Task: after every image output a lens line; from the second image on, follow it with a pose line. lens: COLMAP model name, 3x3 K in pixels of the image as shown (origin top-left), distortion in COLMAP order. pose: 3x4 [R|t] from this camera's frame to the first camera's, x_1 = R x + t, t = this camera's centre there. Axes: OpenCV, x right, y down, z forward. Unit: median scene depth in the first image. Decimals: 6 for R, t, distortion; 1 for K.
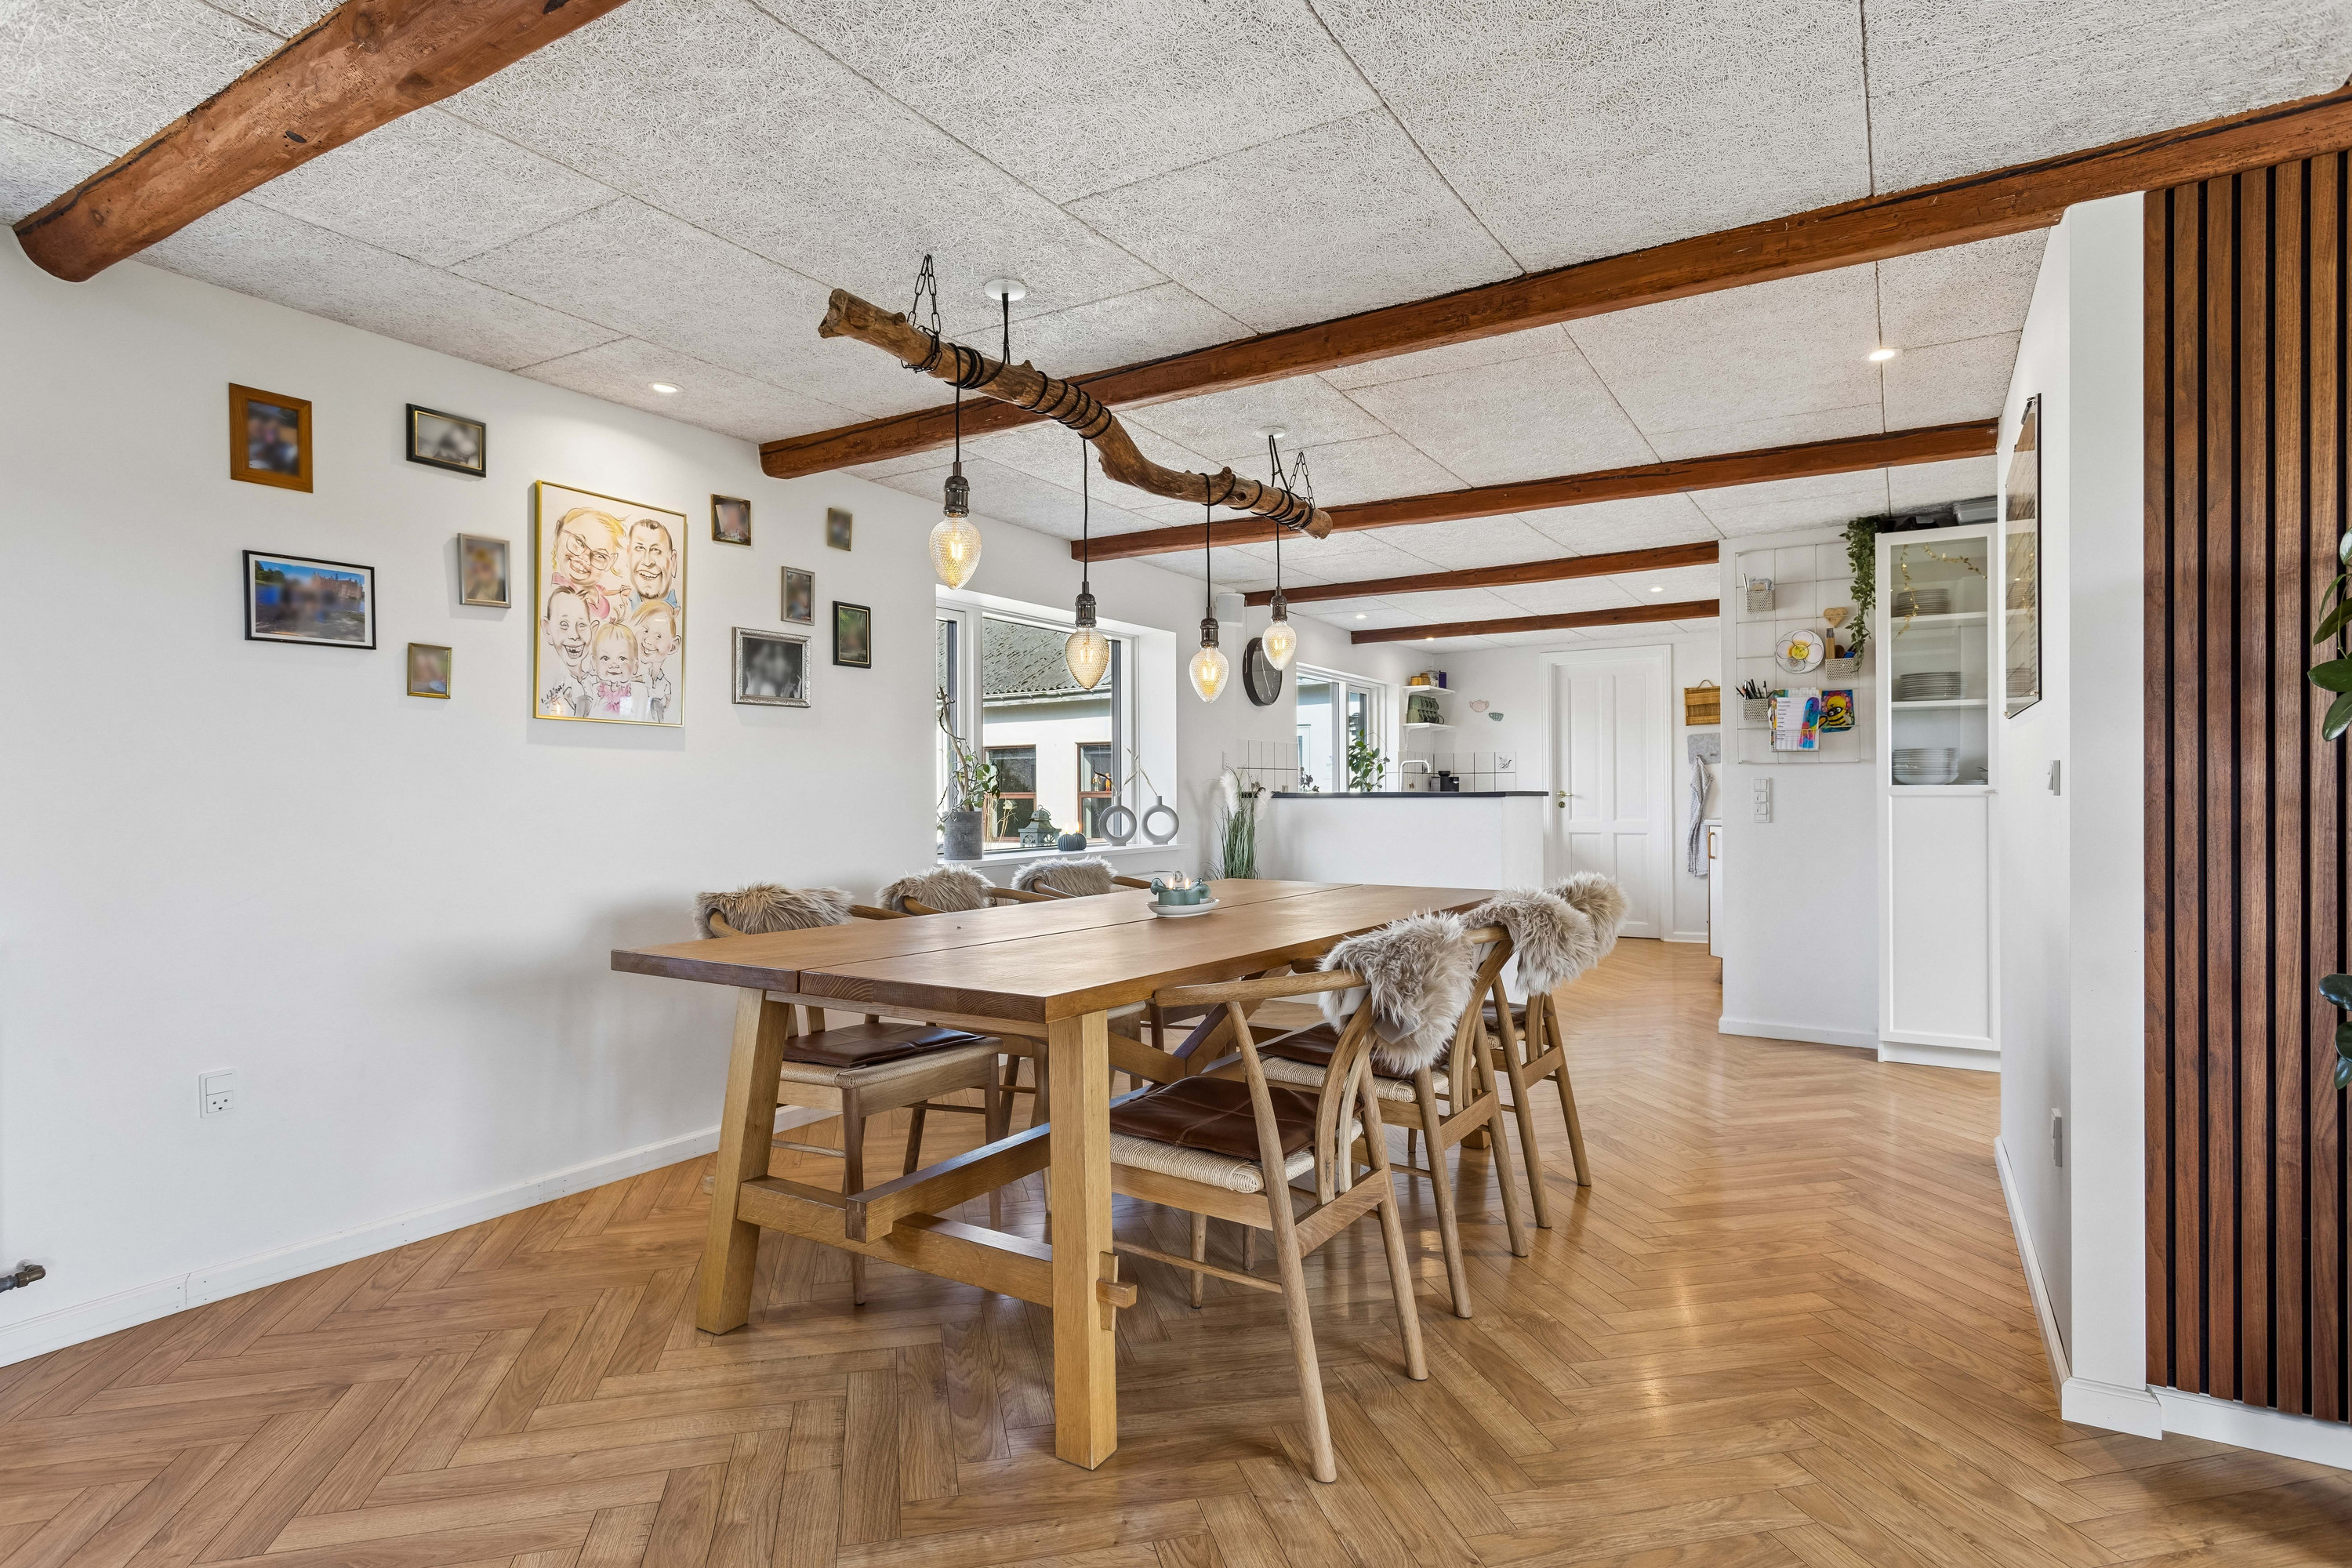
lens RADIAL K [[1211.1, 0, 1180.9], [0, 1211.1, 790.1], [0, 0, 1]] dist [-0.000902, -0.000037]
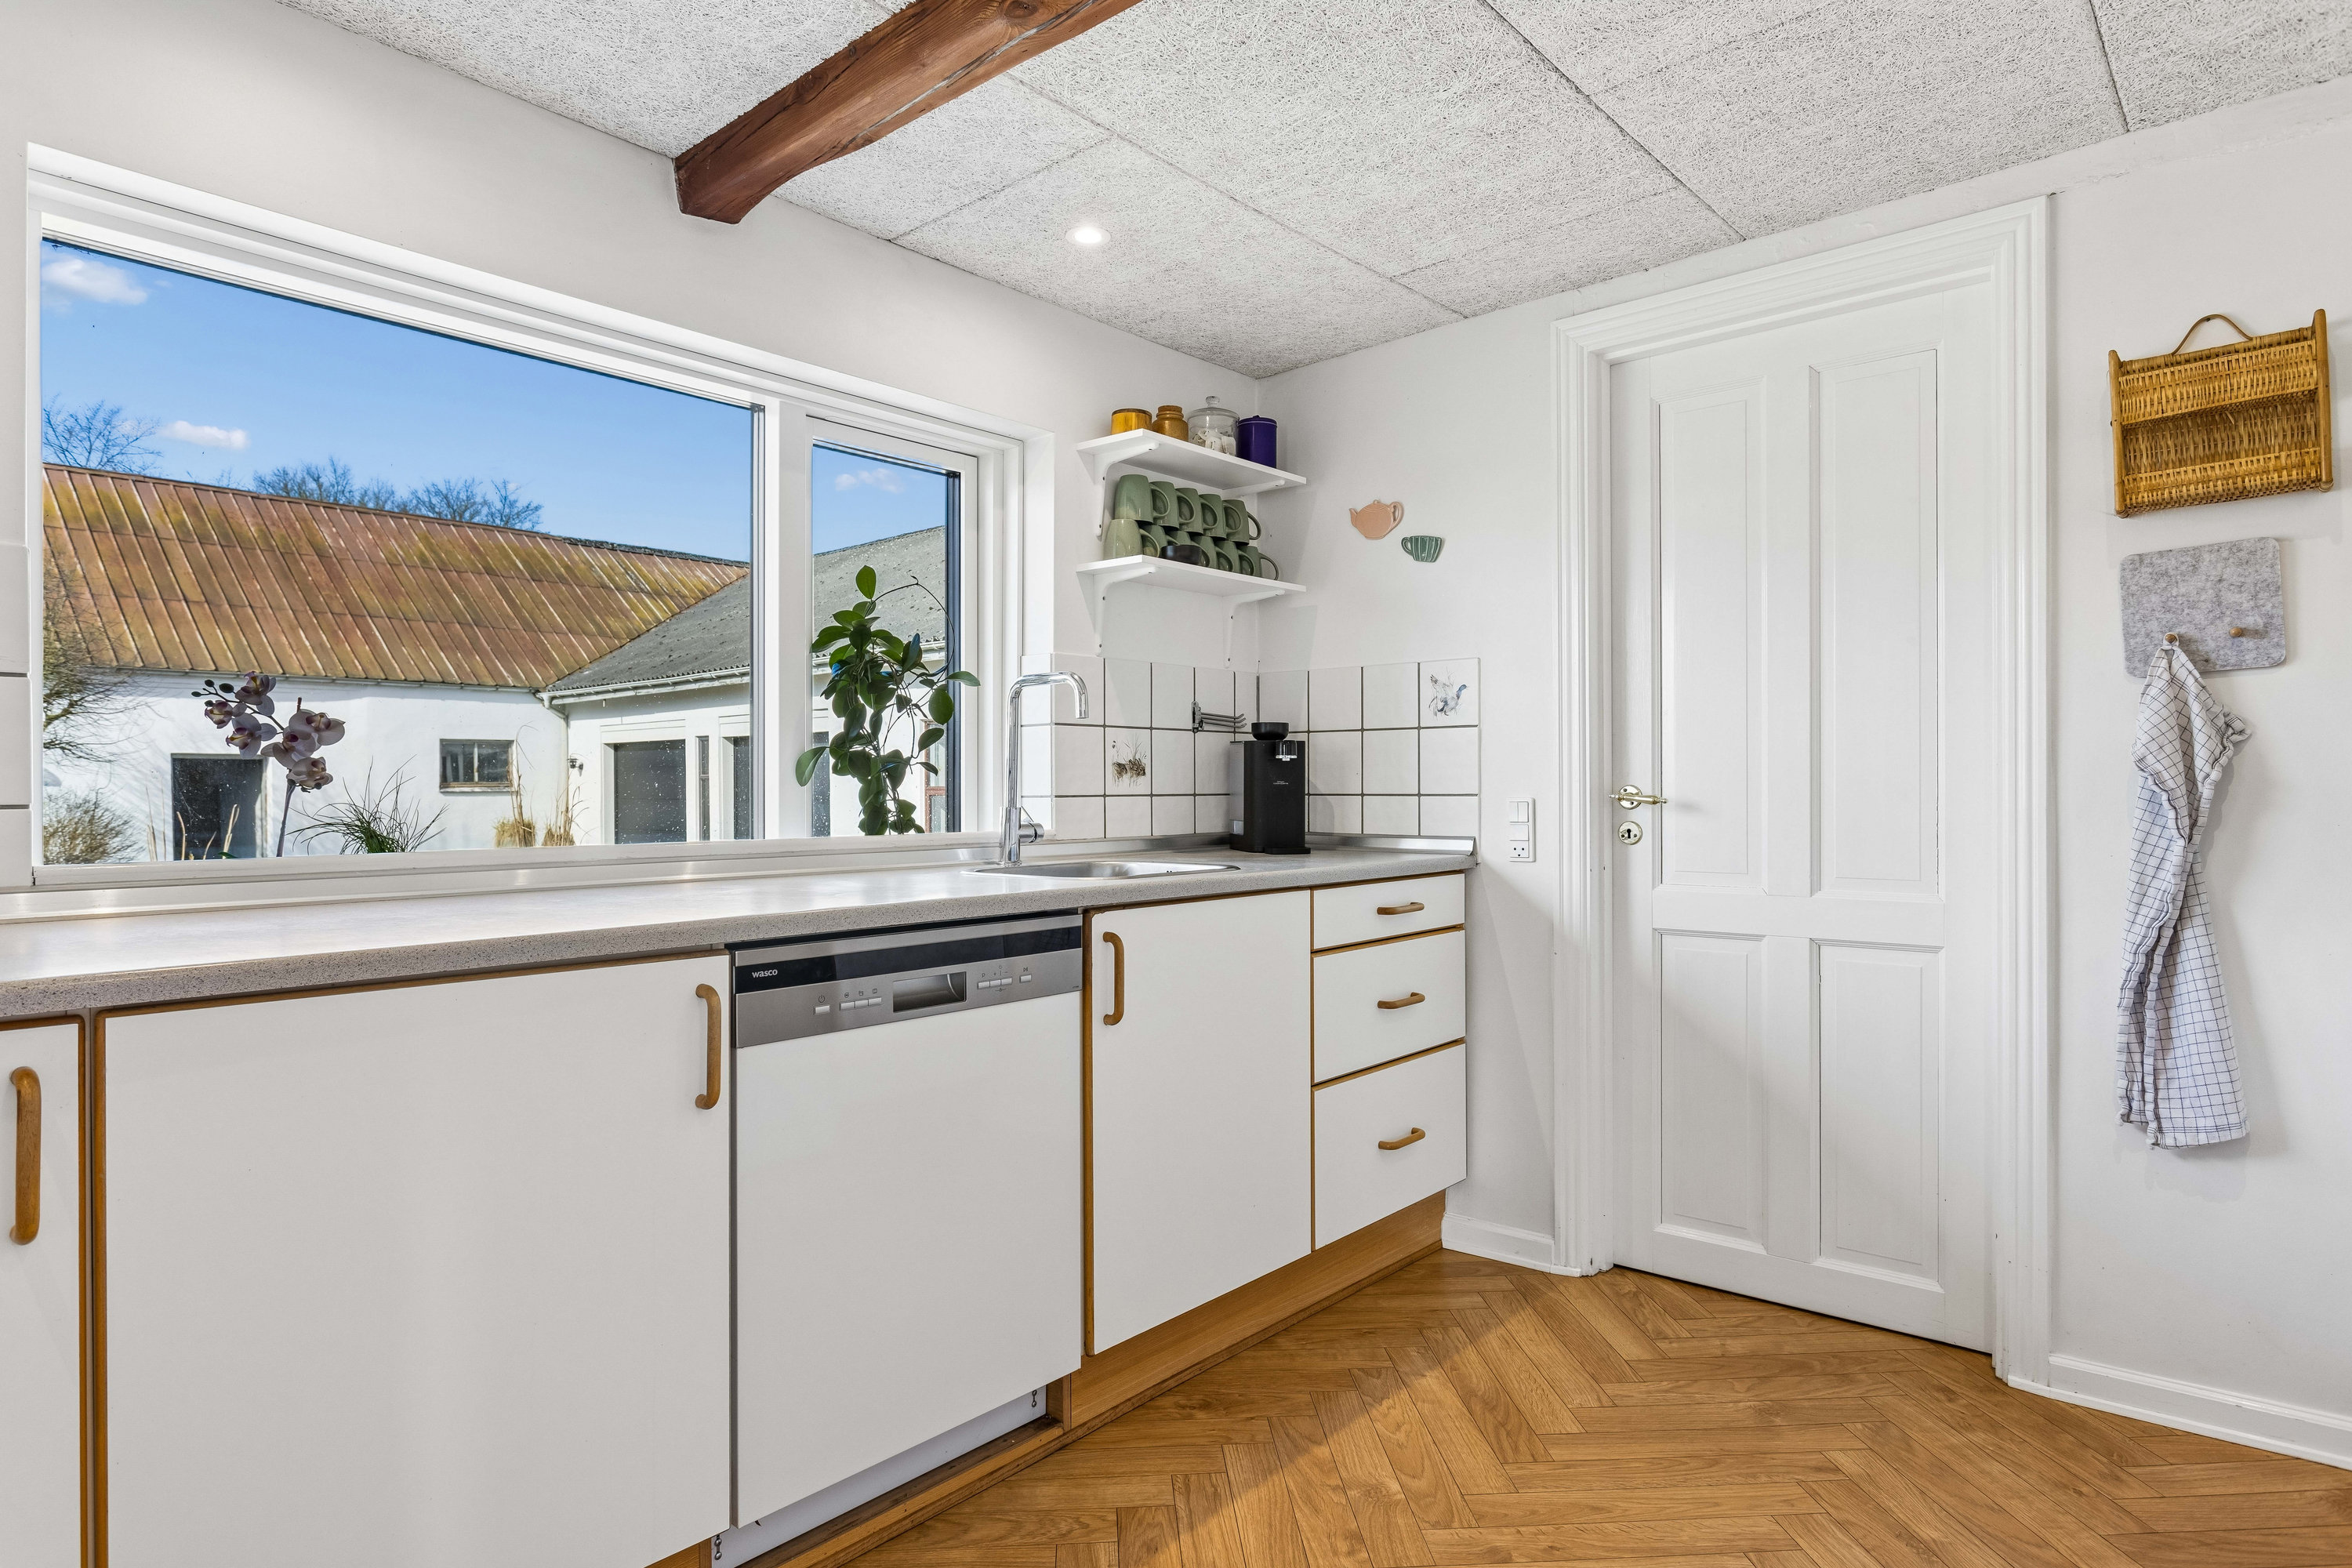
lens RADIAL K [[1332.4, 0, 1169.1], [0, 1332.4, 785.1], [0, 0, 1]] dist [-0.000551, 0.000129]
pose [[0.984644, 0.001478, -0.174570, 0.276089], [-0.000452, 0.999982, 0.005914, -0.001437], [0.174576, -0.005744, 0.984627, 0.700625]]
